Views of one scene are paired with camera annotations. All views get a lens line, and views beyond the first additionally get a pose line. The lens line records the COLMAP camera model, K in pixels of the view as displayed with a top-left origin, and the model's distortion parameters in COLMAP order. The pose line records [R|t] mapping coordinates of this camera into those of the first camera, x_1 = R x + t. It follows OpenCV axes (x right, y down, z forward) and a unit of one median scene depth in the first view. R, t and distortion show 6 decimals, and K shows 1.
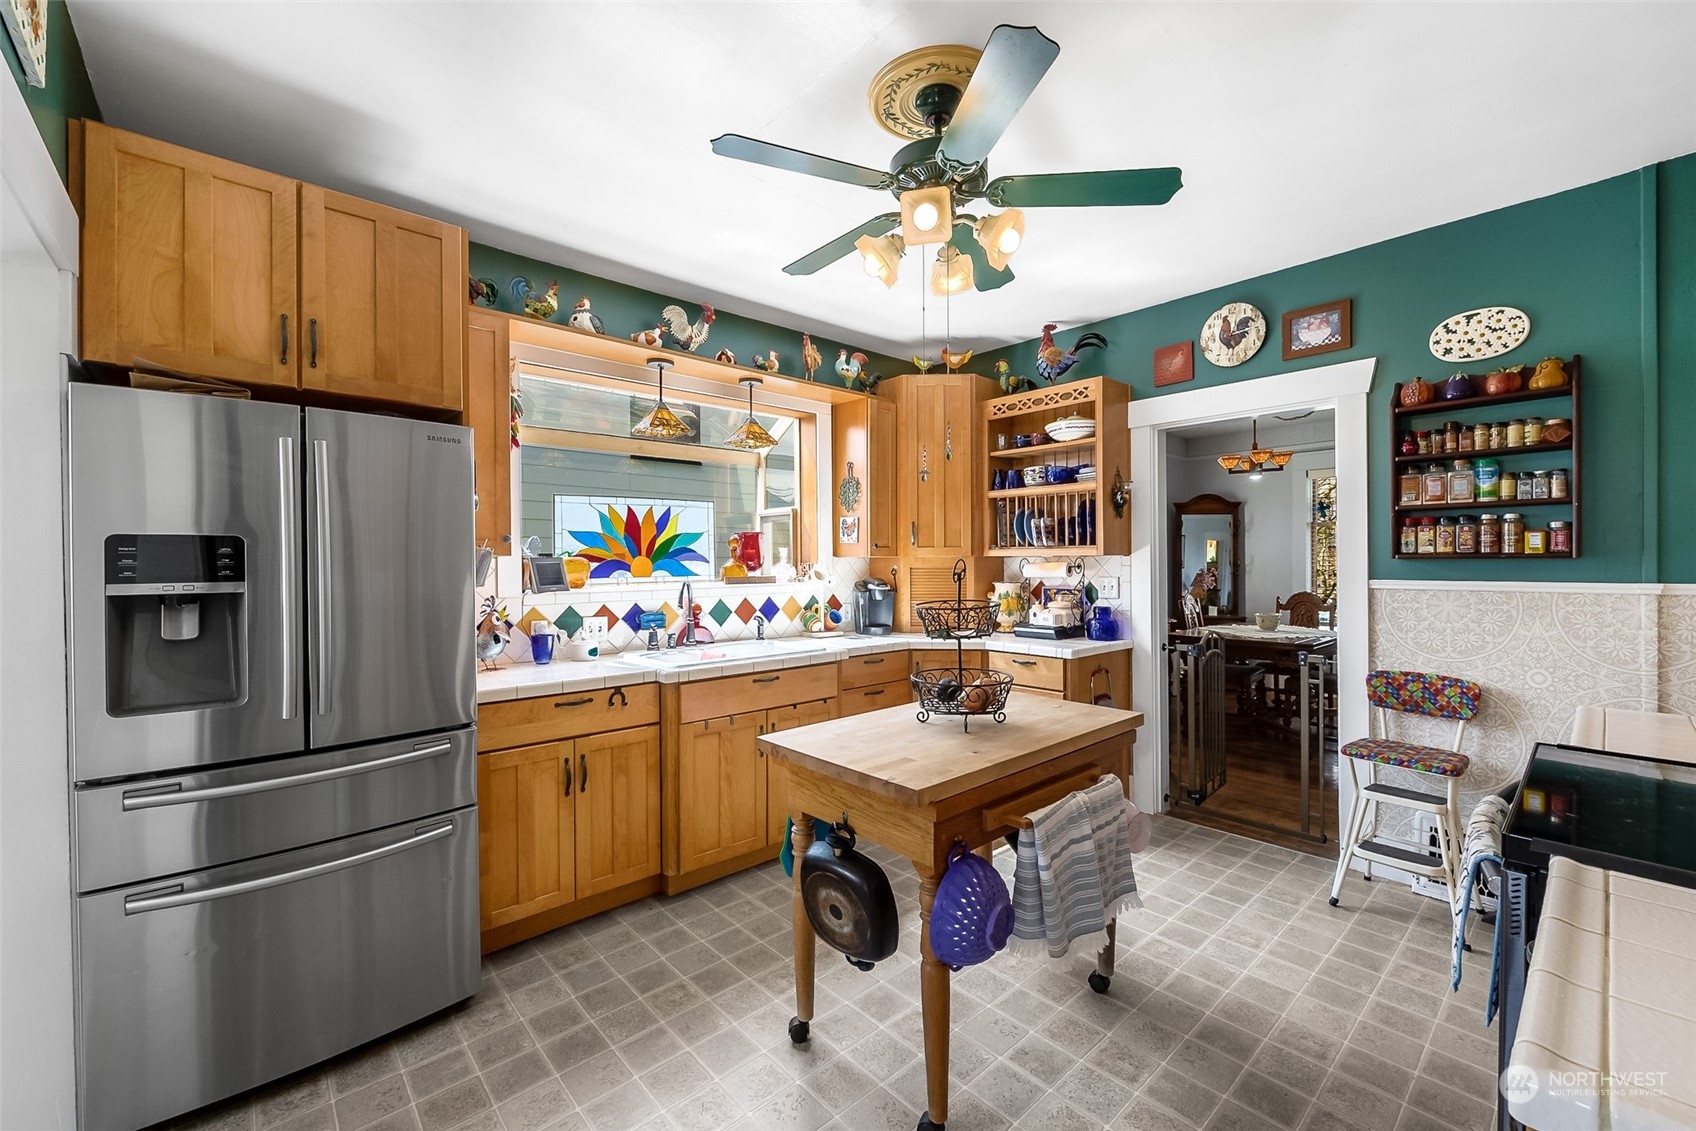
lens RADIAL K [[694.3, 0, 822.0], [0, 694.3, 565.3], [0, 0, 1]] dist [-0.008029, 0.000503]
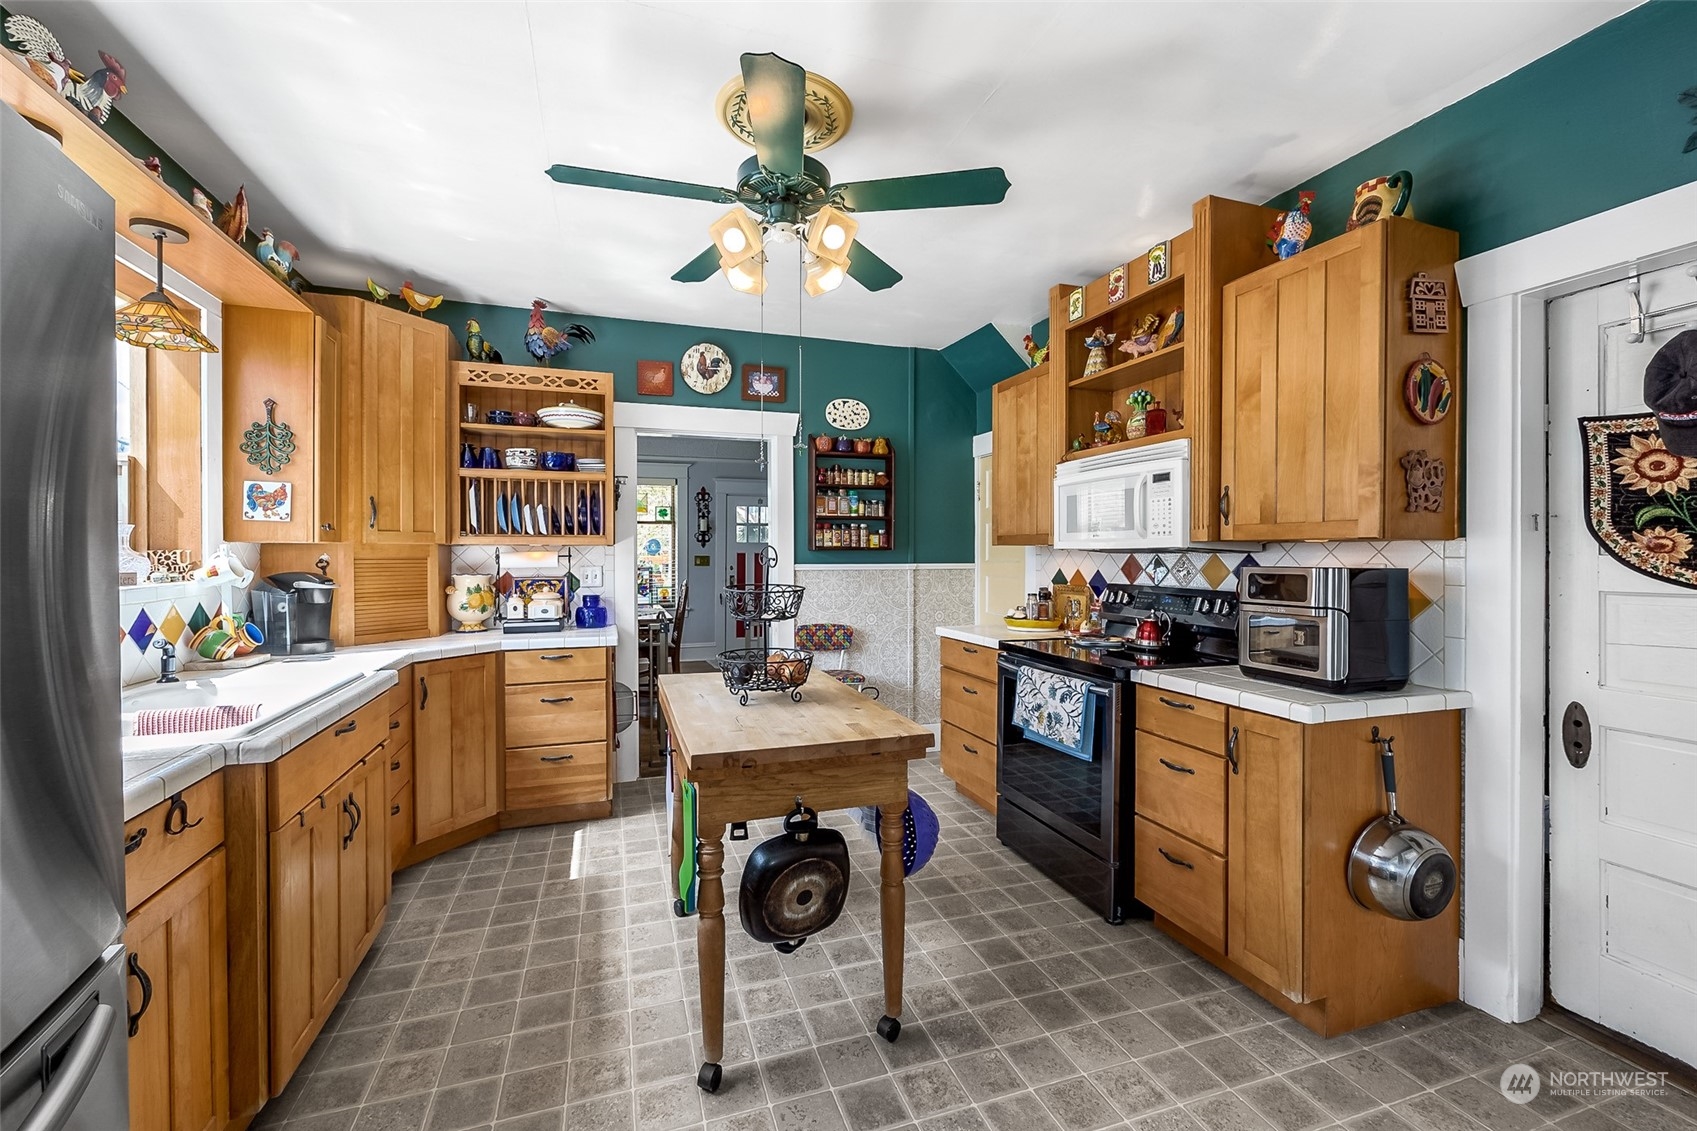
lens RADIAL K [[694.7, 0, 856.1], [0, 694.7, 554.1], [0, 0, 1]] dist [-0.008029, 0.000503]
pose [[0.371826, 0.005235, 0.928288, -0.458421], [0.003741, 0.999968, -0.007138, 0.008724], [-0.928295, 0.006127, 0.371794, 0.290976]]
